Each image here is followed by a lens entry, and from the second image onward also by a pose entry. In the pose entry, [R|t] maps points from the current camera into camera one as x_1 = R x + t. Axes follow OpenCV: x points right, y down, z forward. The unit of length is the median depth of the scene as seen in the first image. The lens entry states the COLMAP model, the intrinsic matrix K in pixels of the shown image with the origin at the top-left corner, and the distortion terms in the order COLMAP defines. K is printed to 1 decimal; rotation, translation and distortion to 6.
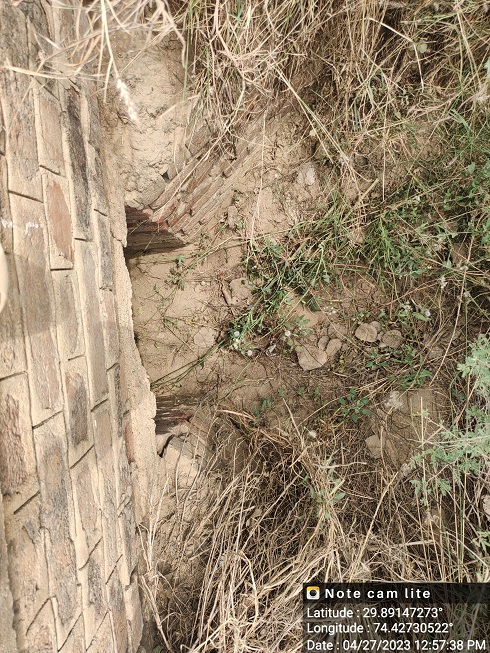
lens RADIAL K [[479.1, 0, 245.0], [0, 479.1, 326.5], [0, 0, 1]] dist [0.060654, -0.077197]
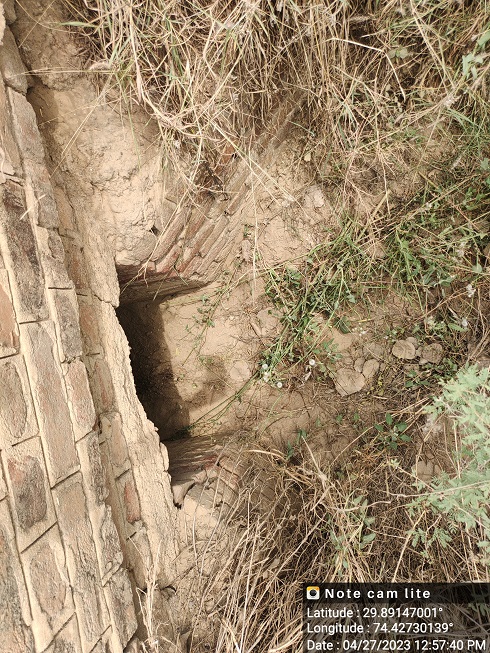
lens RADIAL K [[479.1, 0, 245.0], [0, 479.1, 326.5], [0, 0, 1]] dist [0.060654, -0.077197]
pose [[0.978796, -0.123093, -0.163728, 0.117268], [0.117394, 0.992107, -0.044082, -0.029025], [0.167862, 0.023926, 0.985520, 0.021354]]
